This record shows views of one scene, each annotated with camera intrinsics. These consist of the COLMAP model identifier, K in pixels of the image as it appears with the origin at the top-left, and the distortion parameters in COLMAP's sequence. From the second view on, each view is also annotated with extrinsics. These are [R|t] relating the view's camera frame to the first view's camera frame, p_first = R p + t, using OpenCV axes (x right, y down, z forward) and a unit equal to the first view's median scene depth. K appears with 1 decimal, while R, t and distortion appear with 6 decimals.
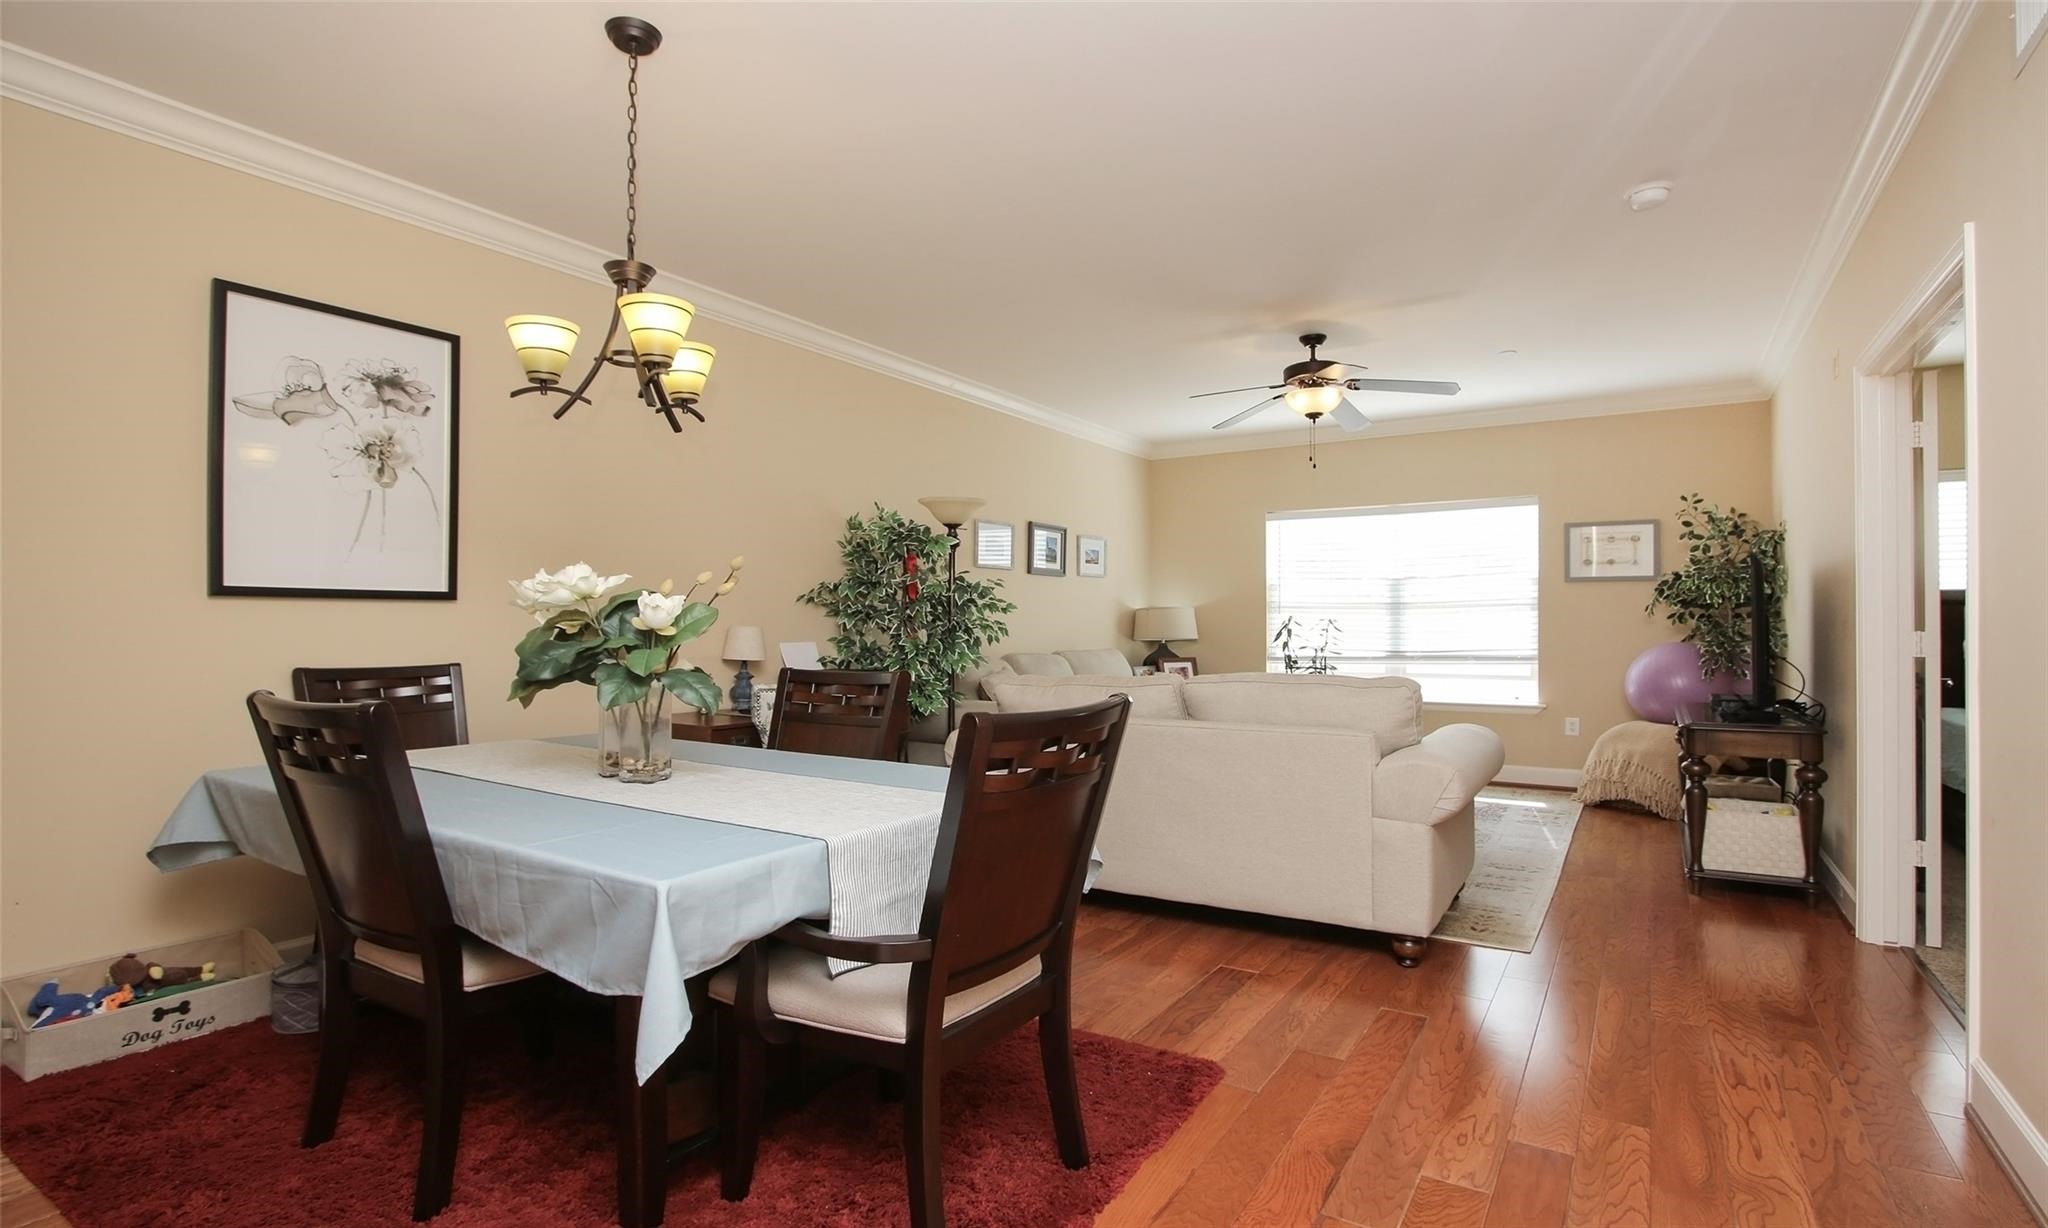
lens RADIAL K [[948.1, 0, 1058.1], [0, 948.1, 620.5], [0, 0, 1]] dist [-0.015262, 0.002316]
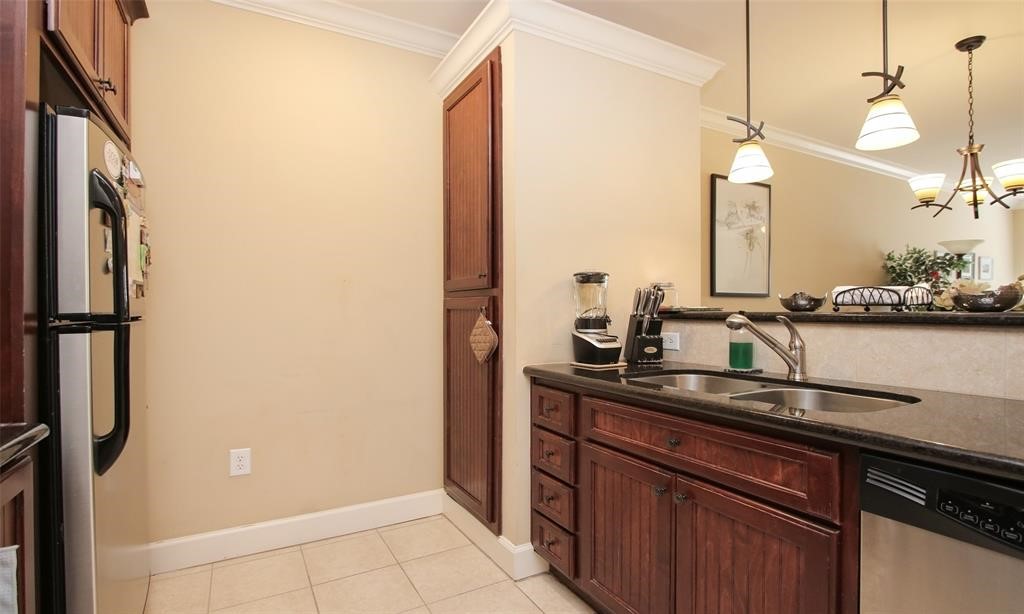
lens RADIAL K [[494.9, 0, 522.7], [0, 494.9, 312.7], [0, 0, 1]] dist [-0.006212, 0.000409]
pose [[0.888397, 0.000796, -0.459076, -0.466581], [0.004024, 0.999947, 0.009521, 0.001921], [0.459059, -0.010305, 0.888346, -0.286367]]
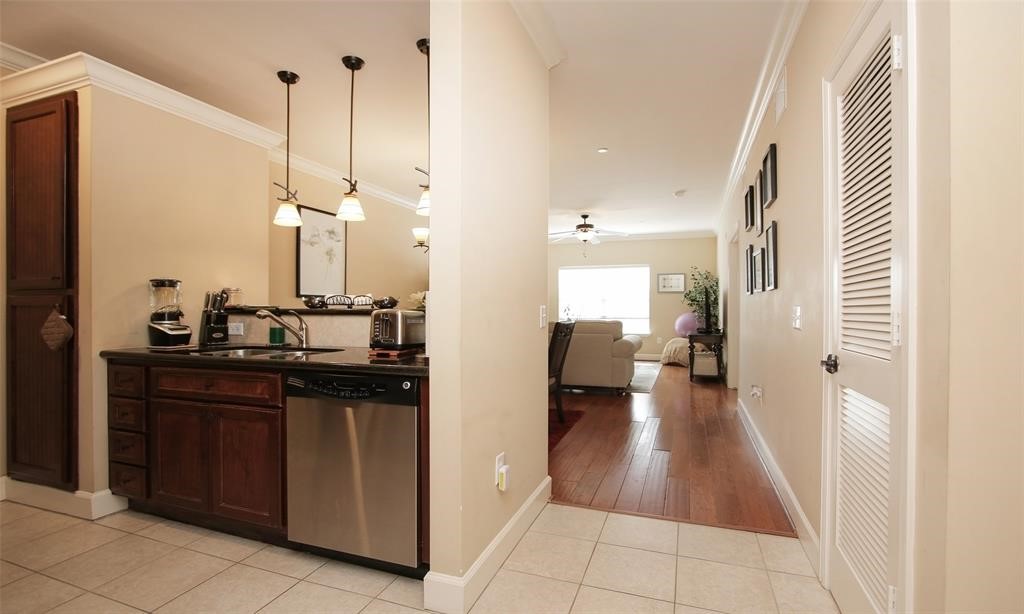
lens RADIAL K [[474.1, 0, 521.2], [0, 474.1, 310.8], [0, 0, 1]] dist [-0.015262, 0.002316]
pose [[0.976426, -0.000625, 0.215852, -0.301852], [-0.001691, 0.999943, 0.010544, 0.001774], [-0.215846, -0.010660, 0.976369, -0.539706]]
